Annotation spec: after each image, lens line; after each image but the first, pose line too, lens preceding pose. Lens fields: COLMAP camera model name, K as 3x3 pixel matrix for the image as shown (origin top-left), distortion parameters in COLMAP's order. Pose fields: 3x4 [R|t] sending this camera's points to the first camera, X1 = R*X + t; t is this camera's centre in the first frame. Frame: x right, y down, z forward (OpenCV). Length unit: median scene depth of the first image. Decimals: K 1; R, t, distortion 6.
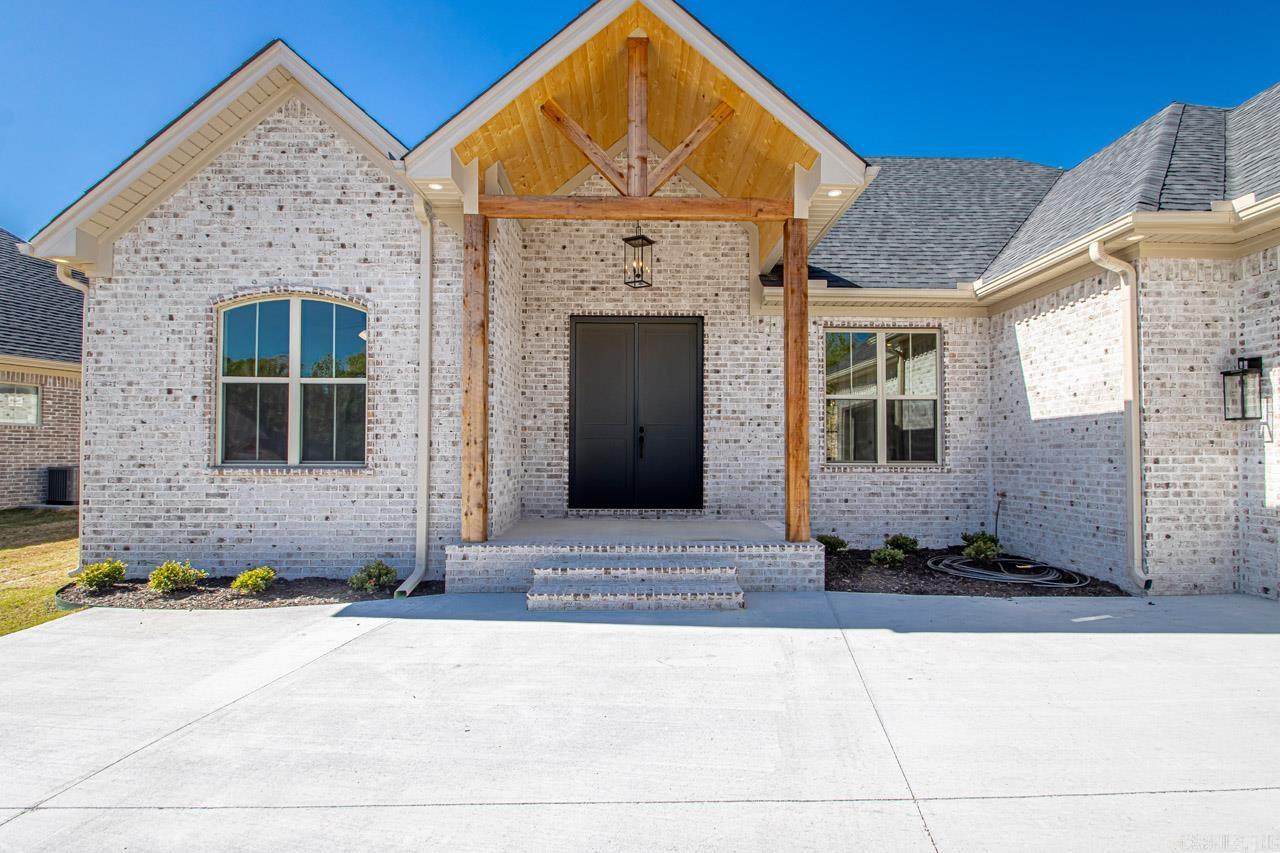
lens RADIAL K [[621.7, 0, 667.8], [0, 621.7, 419.4], [0, 0, 1]] dist [0.021000, -0.022836]
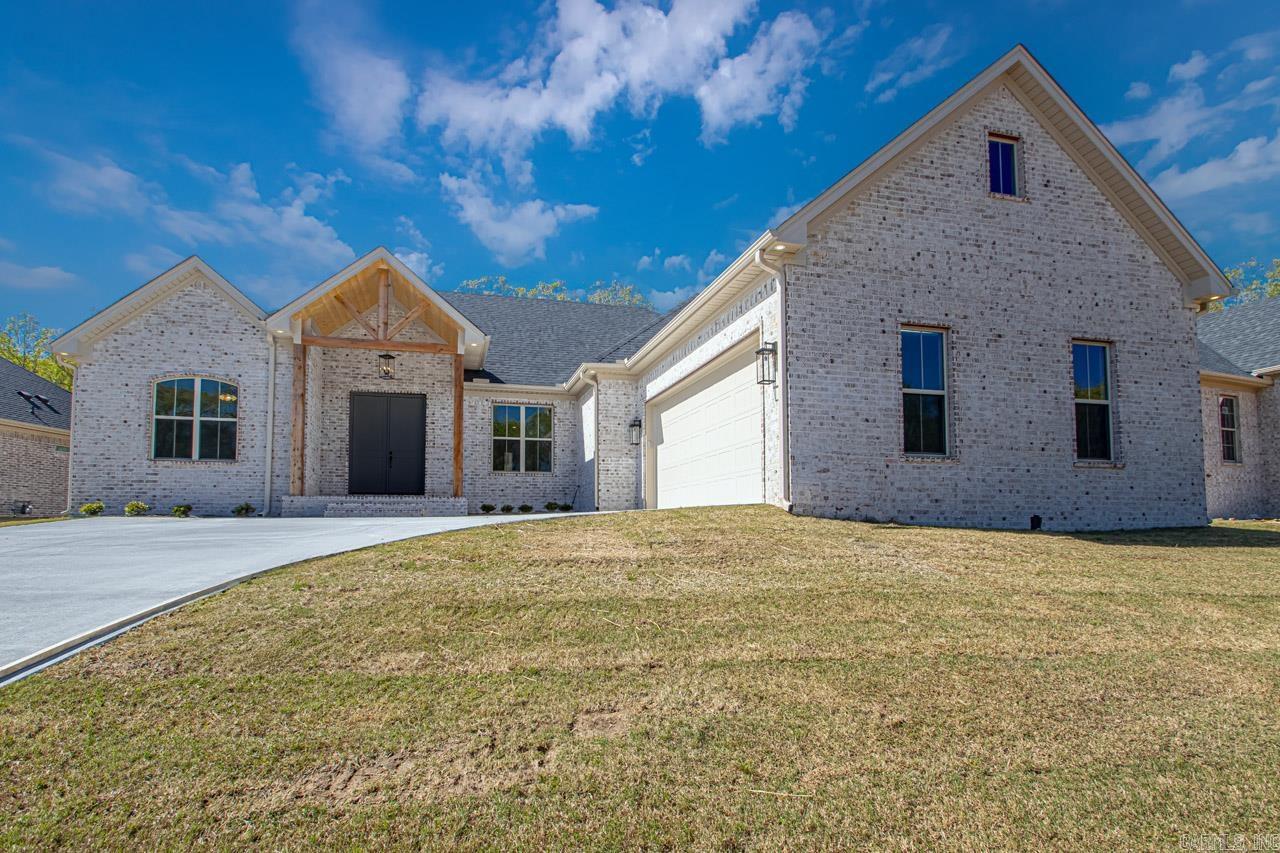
lens RADIAL K [[616.2, 0, 645.9], [0, 616.2, 468.4], [0, 0, 1]] dist [0.031491, -0.014758]
pose [[0.965269, 0.008071, 0.261133, 0.280430], [0.002366, 0.999212, -0.039629, 0.183298], [-0.261247, 0.038870, 0.964489, -1.329569]]
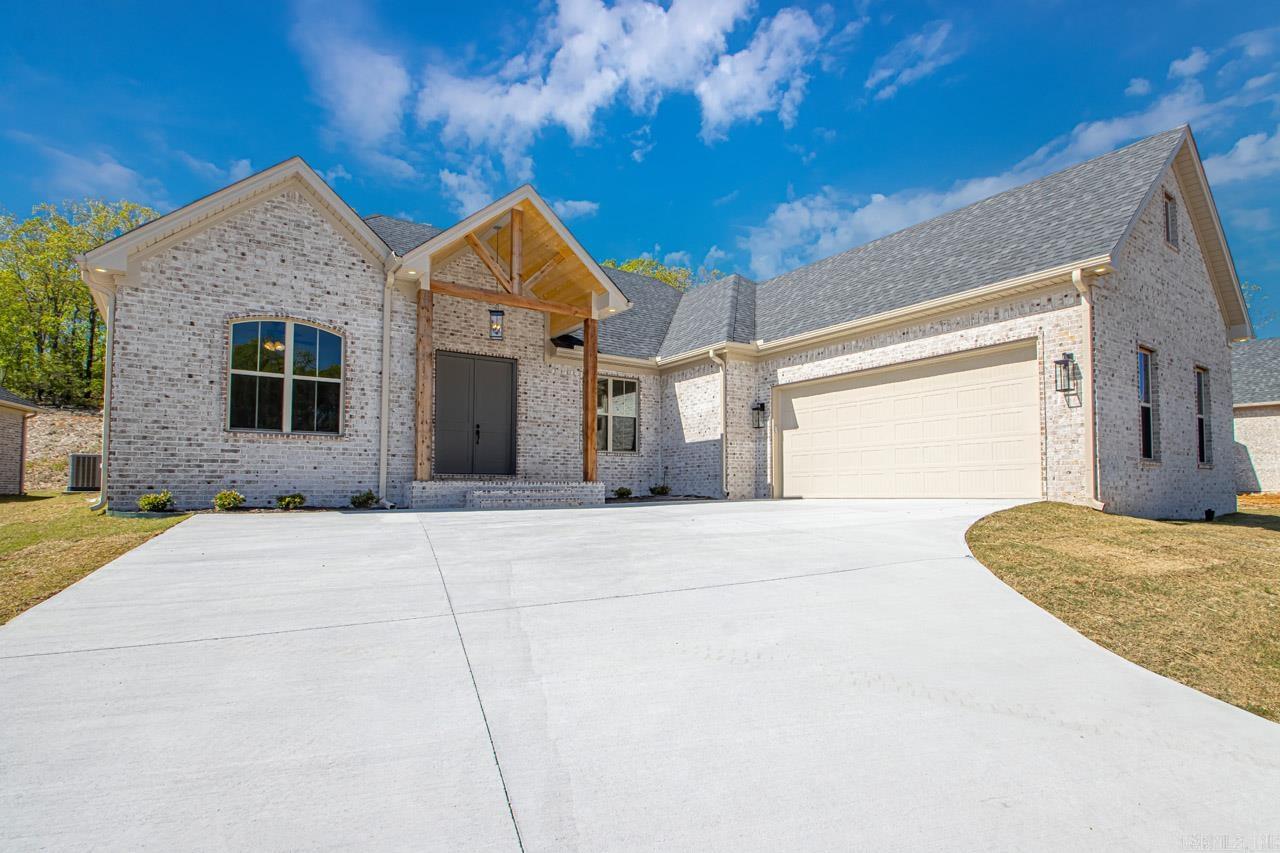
lens RADIAL K [[618.4, 0, 686.8], [0, 618.4, 440.1], [0, 0, 1]] dist [0.014911, -0.000384]
pose [[0.809840, 0.032485, 0.585751, -0.700050], [-0.016292, 0.999326, -0.032897, 0.124644], [-0.586425, 0.017098, 0.809823, -0.773576]]
